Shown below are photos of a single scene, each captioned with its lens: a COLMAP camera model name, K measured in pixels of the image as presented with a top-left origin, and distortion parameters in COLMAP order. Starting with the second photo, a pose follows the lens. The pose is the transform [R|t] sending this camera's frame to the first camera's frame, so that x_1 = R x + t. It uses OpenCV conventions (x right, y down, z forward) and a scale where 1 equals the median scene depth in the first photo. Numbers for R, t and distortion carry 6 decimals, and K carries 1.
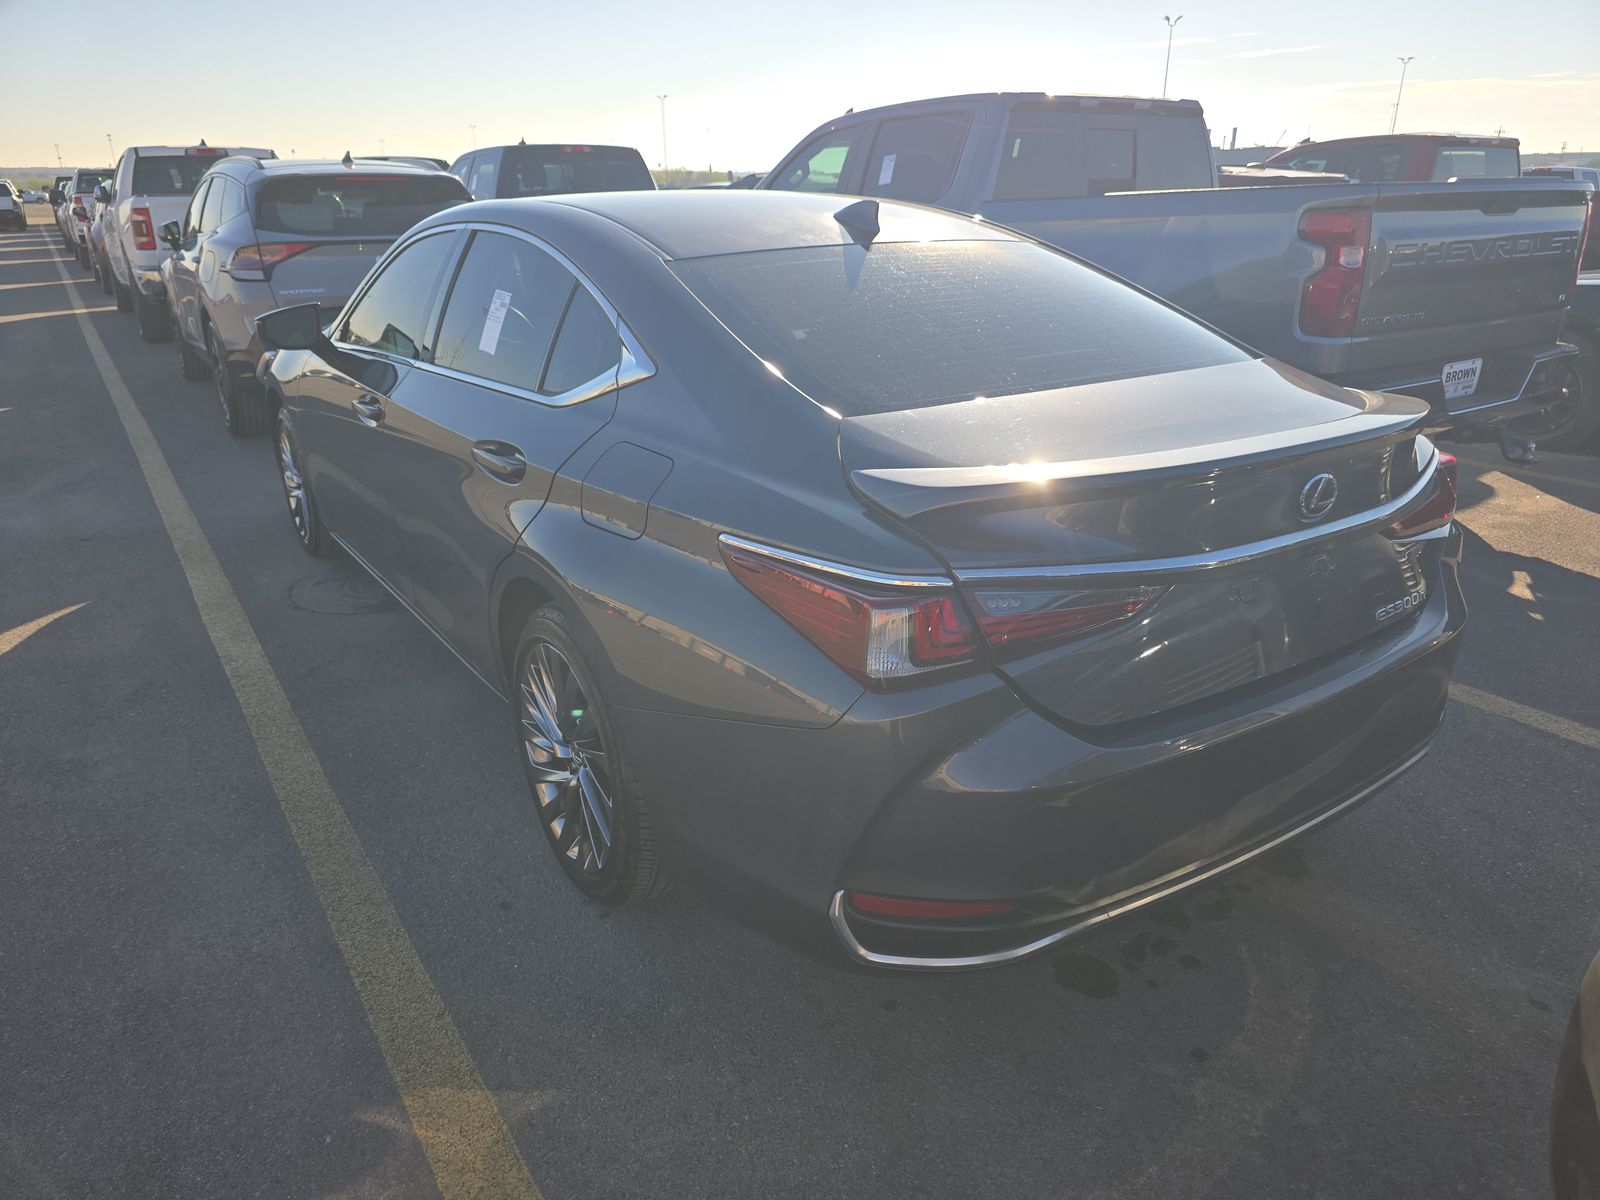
lens RADIAL K [[1104.2, 0, 801.8], [0, 1104.2, 598.3], [0, 0, 1]] dist [0.040308, -0.036374]
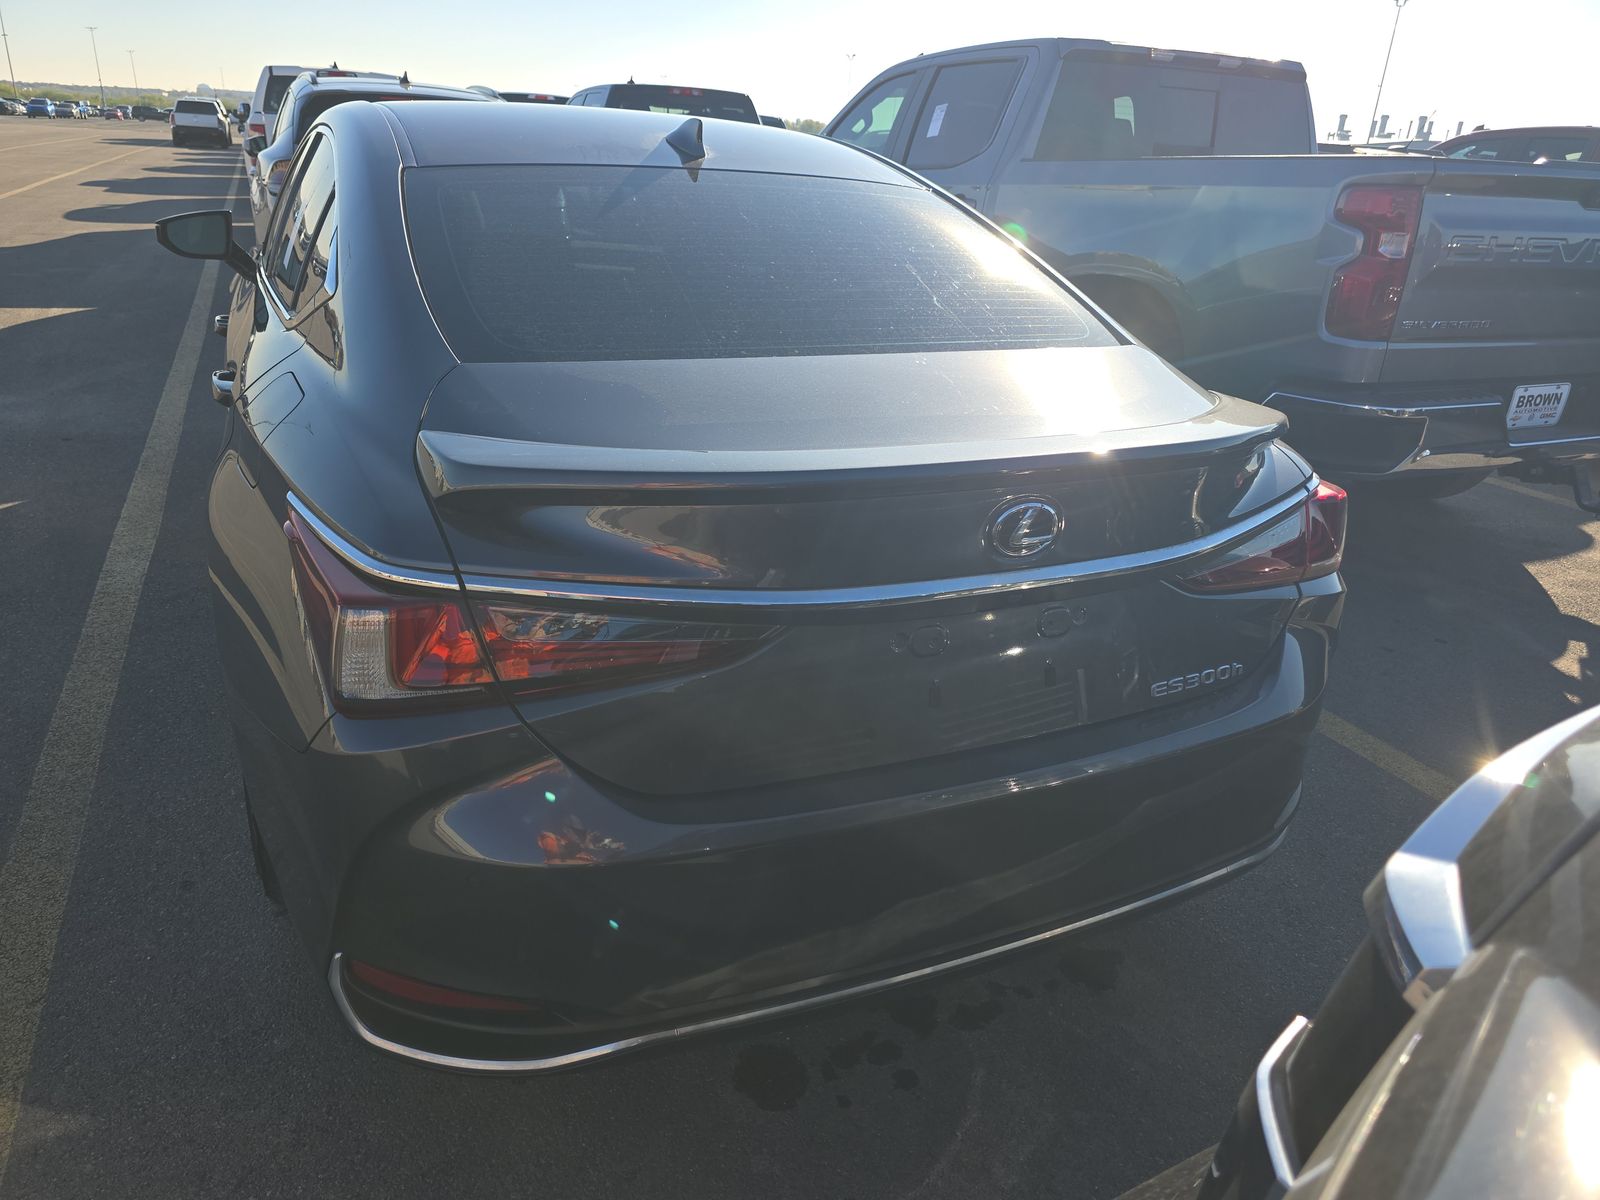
lens RADIAL K [[1104.2, 0, 800.1], [0, 1104.2, 595.8], [0, 0, 1]] dist [0.040308, -0.036374]
pose [[0.985710, 0.113755, -0.124238, 0.167233], [-0.110560, 0.993343, 0.032333, -0.020552], [0.127089, -0.018136, 0.991725, 0.097028]]
